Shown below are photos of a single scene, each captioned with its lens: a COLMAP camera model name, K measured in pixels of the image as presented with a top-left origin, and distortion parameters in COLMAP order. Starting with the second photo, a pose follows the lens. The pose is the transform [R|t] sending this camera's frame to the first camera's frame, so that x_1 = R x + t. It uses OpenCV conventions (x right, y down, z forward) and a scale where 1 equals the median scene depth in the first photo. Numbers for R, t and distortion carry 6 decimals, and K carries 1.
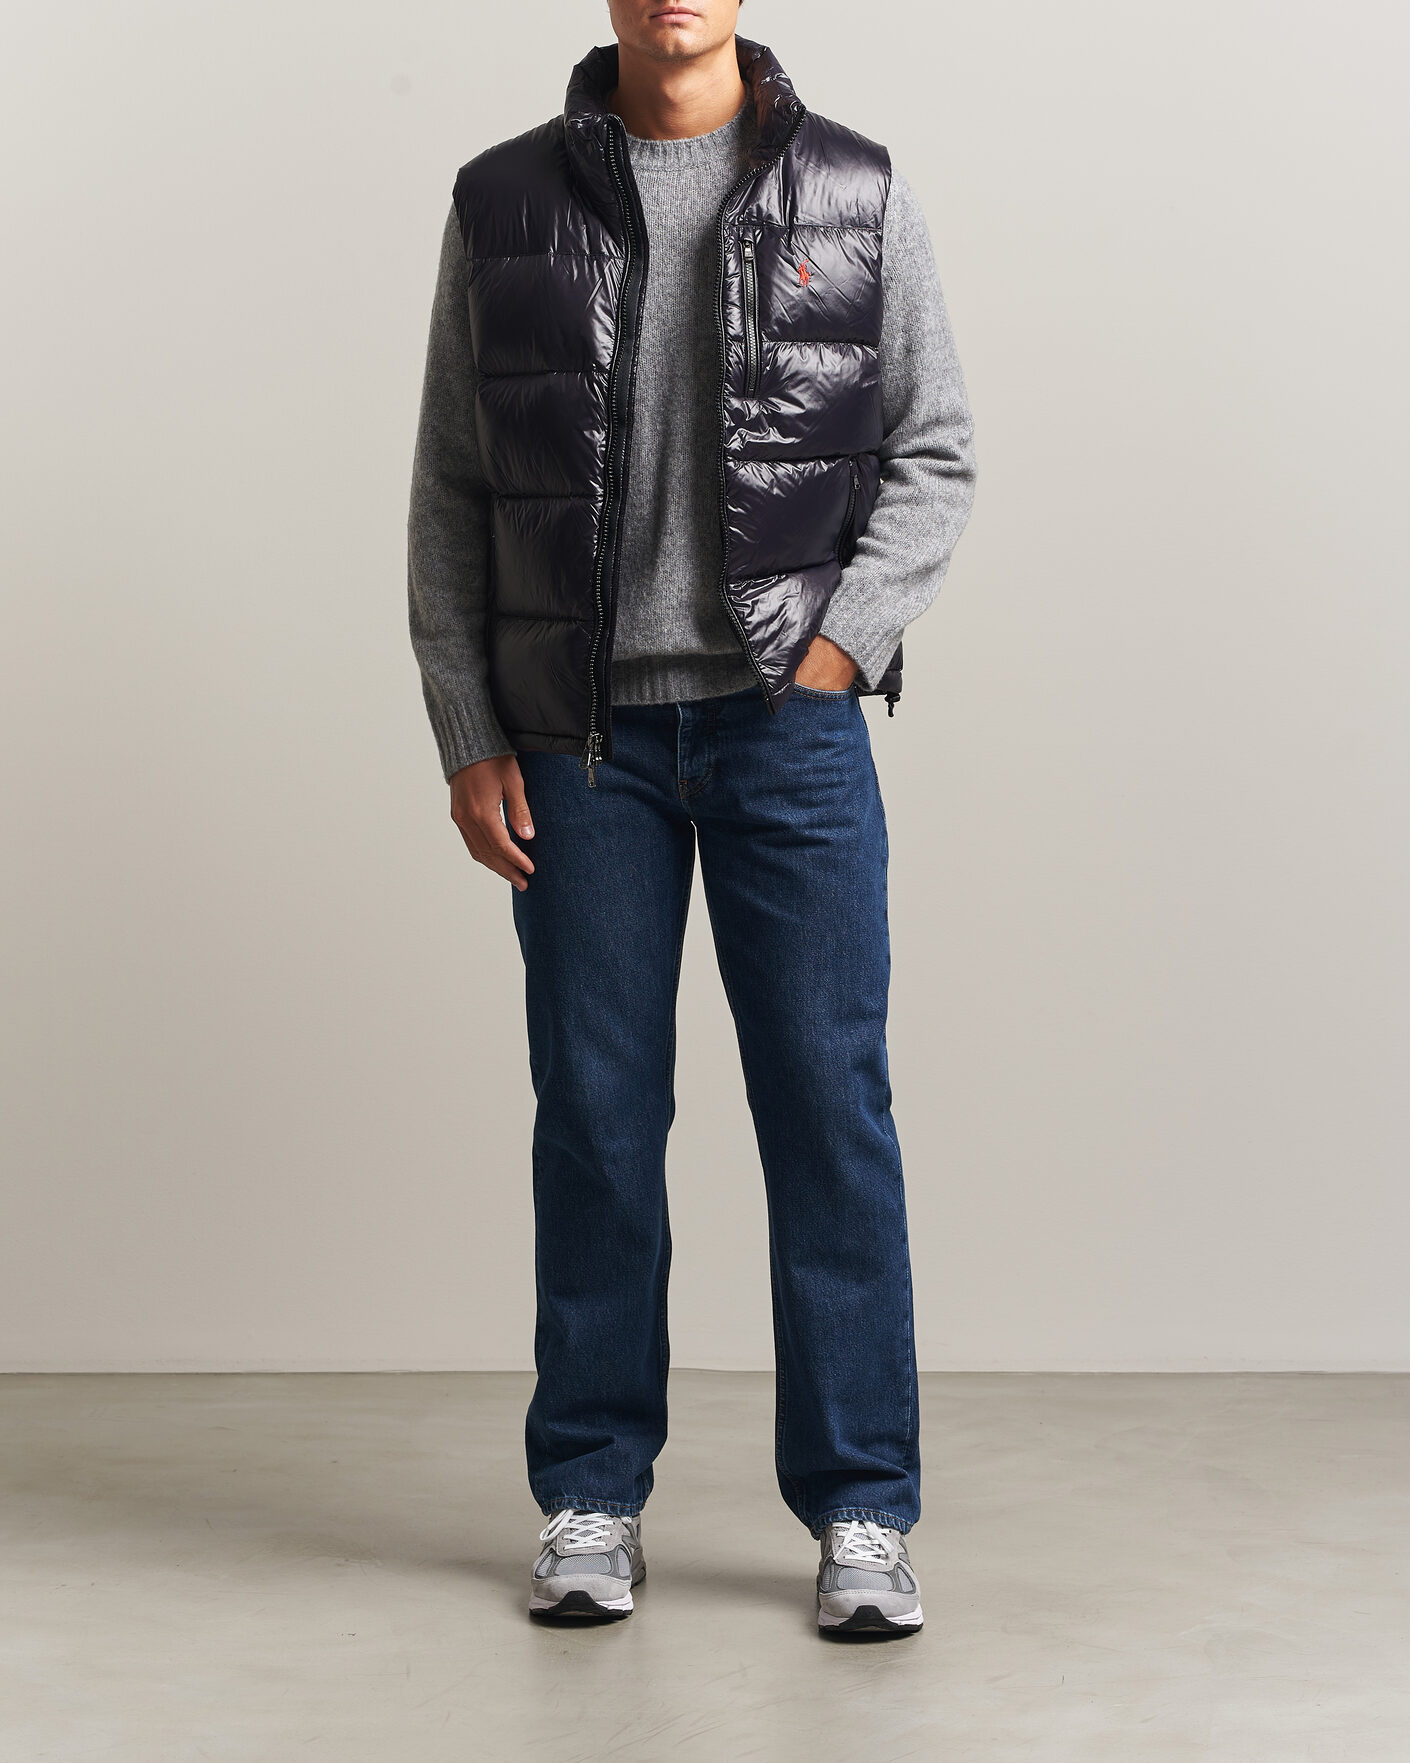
lens RADIAL K [[4869.4, 0, 713.0], [0, 4869.4, 878.7], [0, 0, 1]] dist [0.109178, 0.000000]
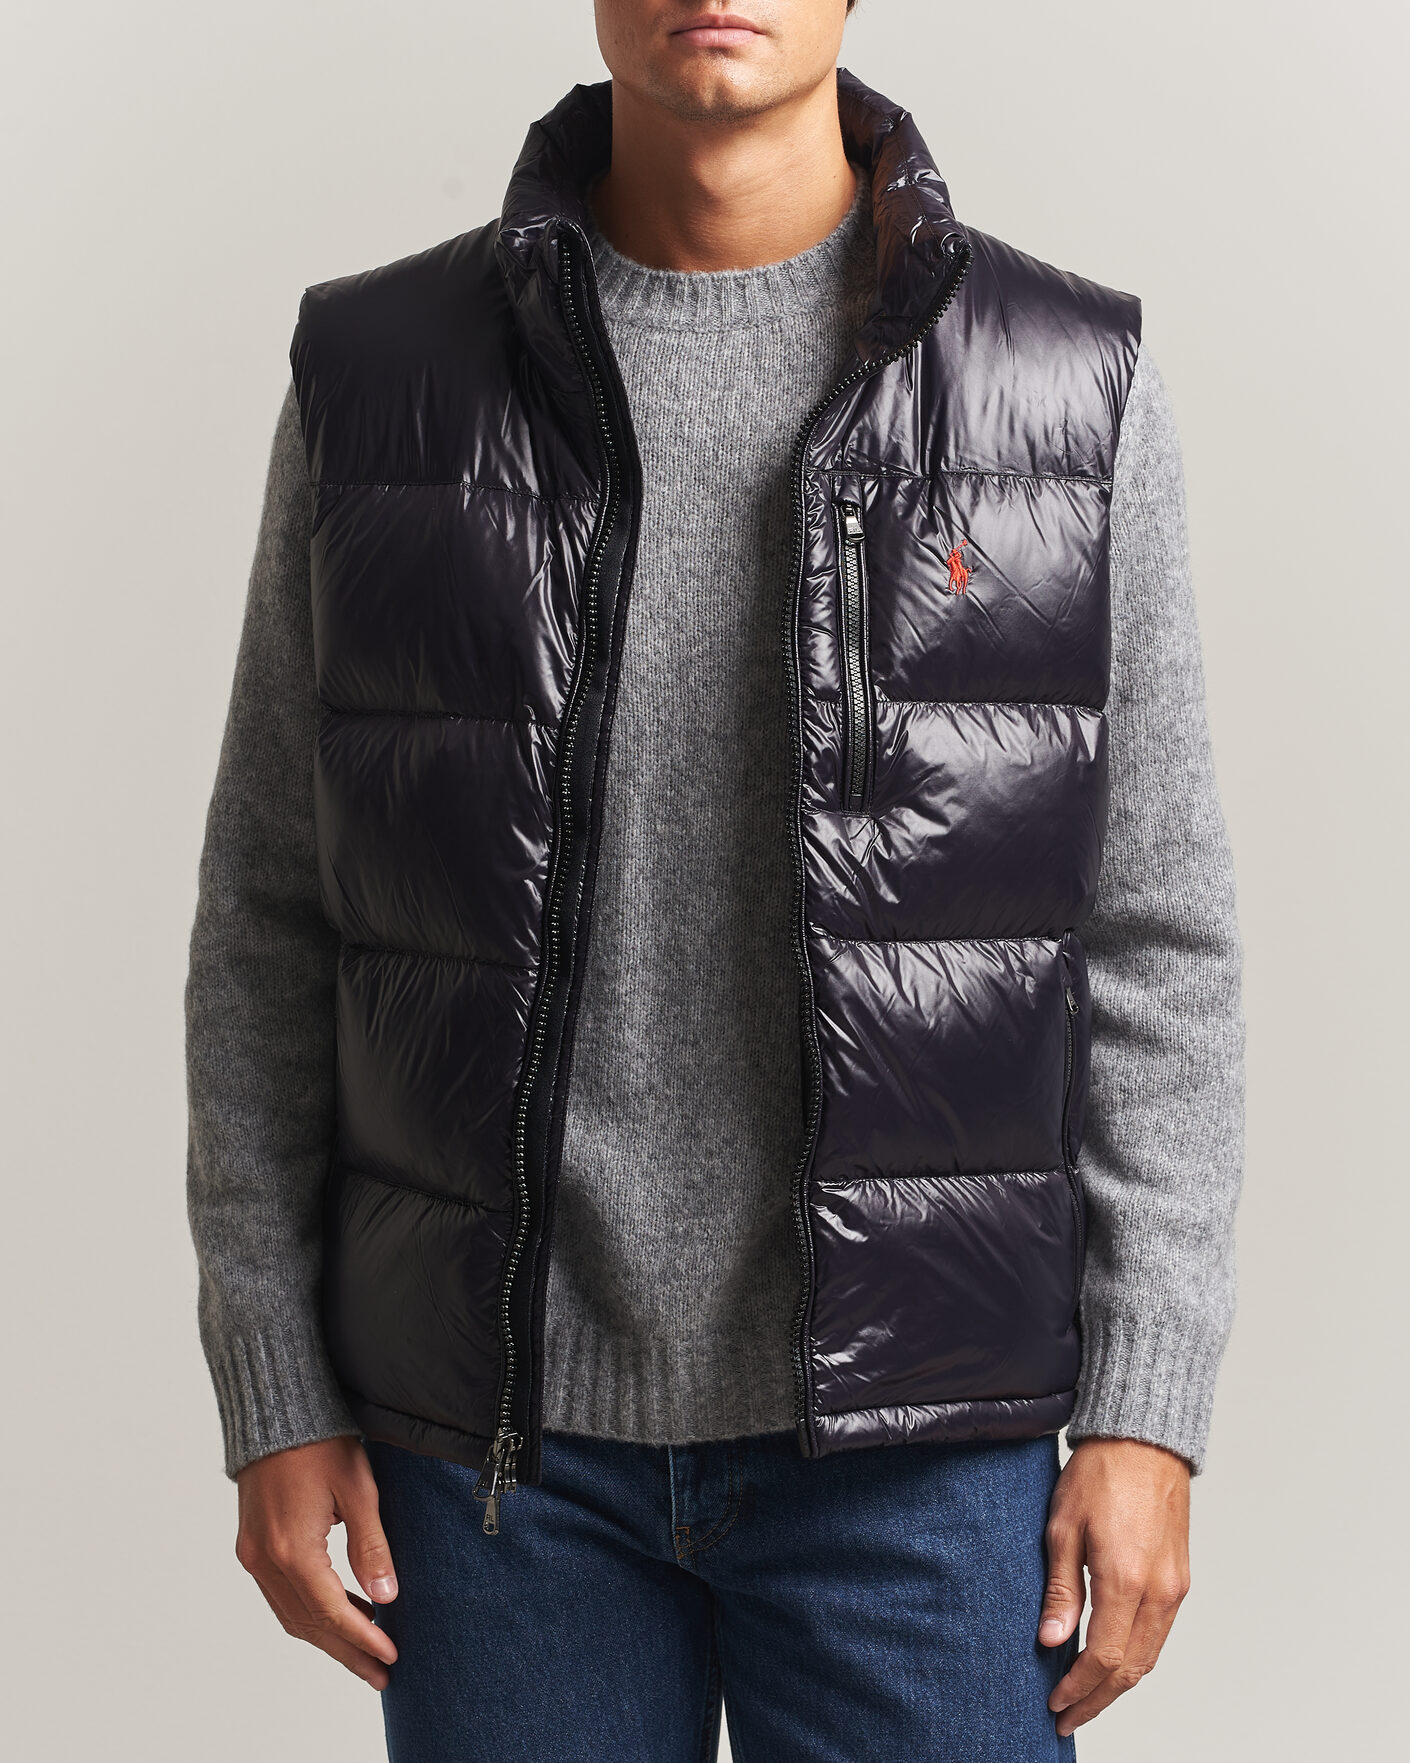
lens RADIAL K [[4869.4, 0, 697.6], [0, 4869.4, 884.3], [0, 0, 1]] dist [0.109178, 0.000000]
pose [[0.998964, 0.038406, -0.024406, 0.005555], [-0.038582, 0.999232, -0.006778, -0.083406], [0.024127, 0.007712, 0.999679, 0.485742]]
